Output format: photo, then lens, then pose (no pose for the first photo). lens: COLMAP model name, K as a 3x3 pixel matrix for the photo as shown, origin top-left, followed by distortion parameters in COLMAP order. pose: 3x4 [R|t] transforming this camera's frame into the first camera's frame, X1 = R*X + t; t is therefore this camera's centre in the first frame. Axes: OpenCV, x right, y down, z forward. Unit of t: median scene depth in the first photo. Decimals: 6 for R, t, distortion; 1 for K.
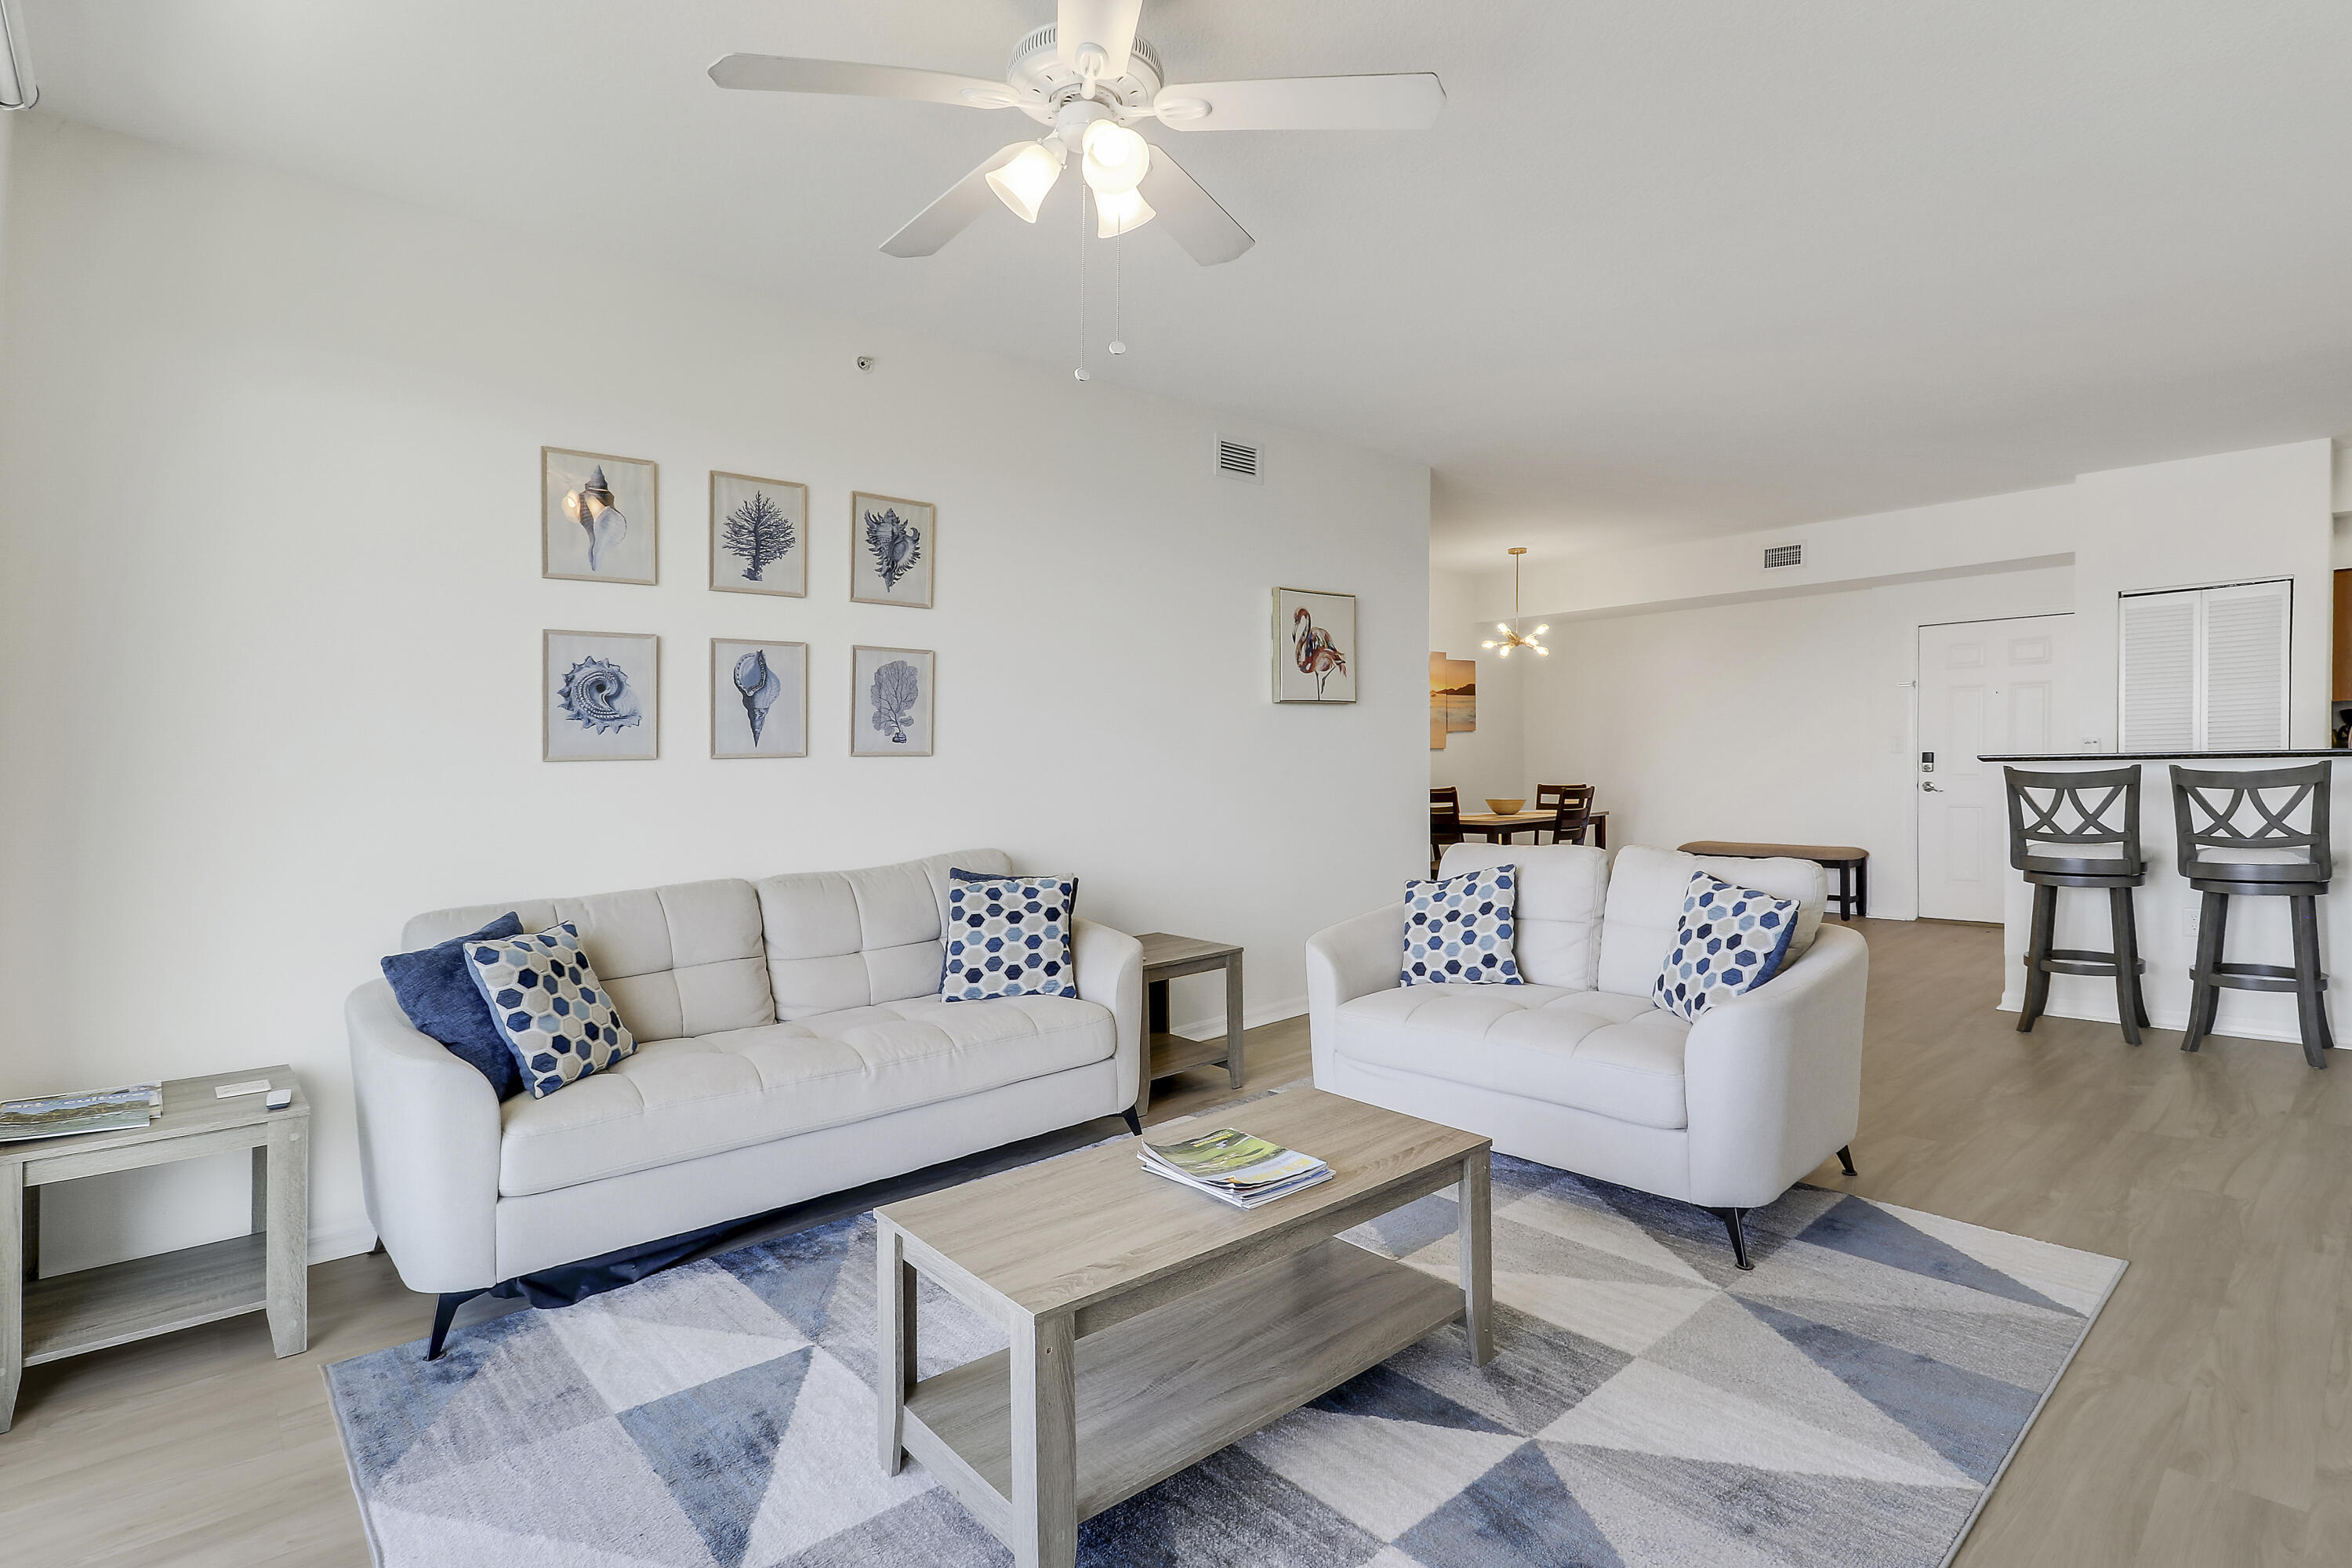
lens RADIAL K [[1137.5, 0, 1178.4], [0, 1137.5, 772.4], [0, 0, 1]] dist [0.023530, -0.005315]
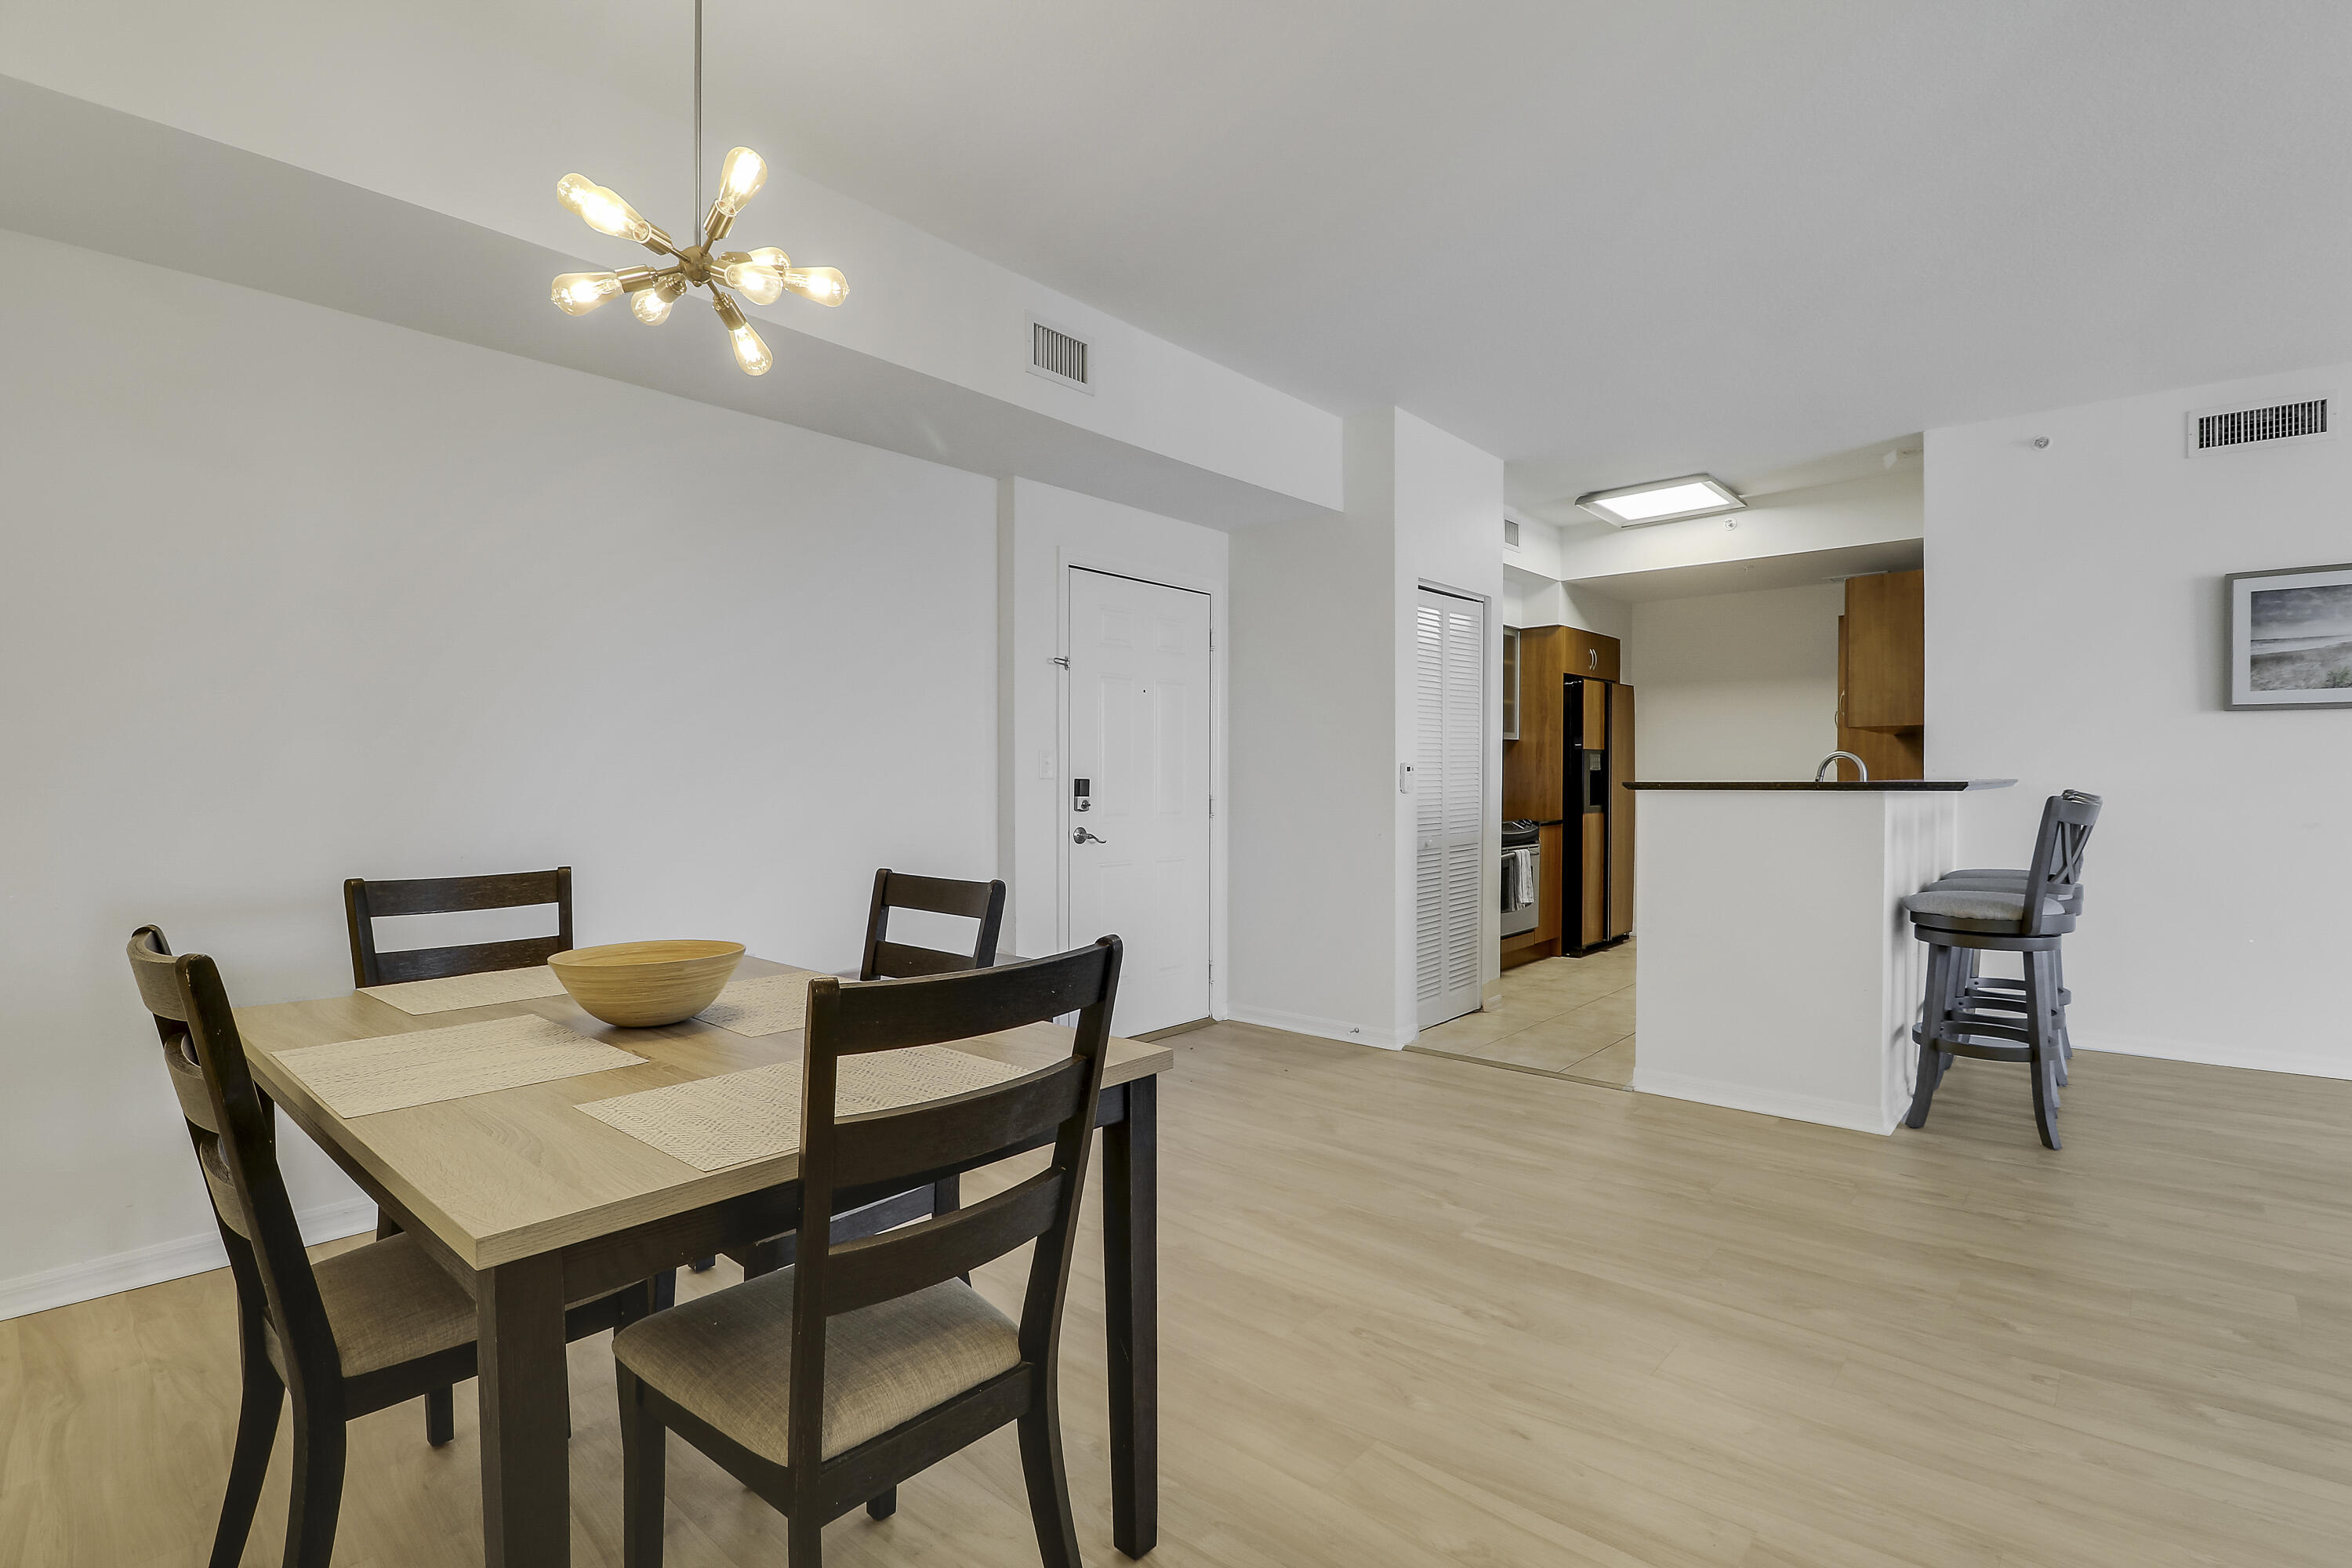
lens RADIAL K [[1137.5, 0, 1195.2], [0, 1137.5, 792.7], [0, 0, 1]] dist [0.023530, -0.005315]
pose [[-0.150247, 0.007174, 0.988623, 0.055988], [0.005366, 0.999965, -0.006440, -0.005718], [-0.988634, 0.004337, -0.150280, 1.020527]]
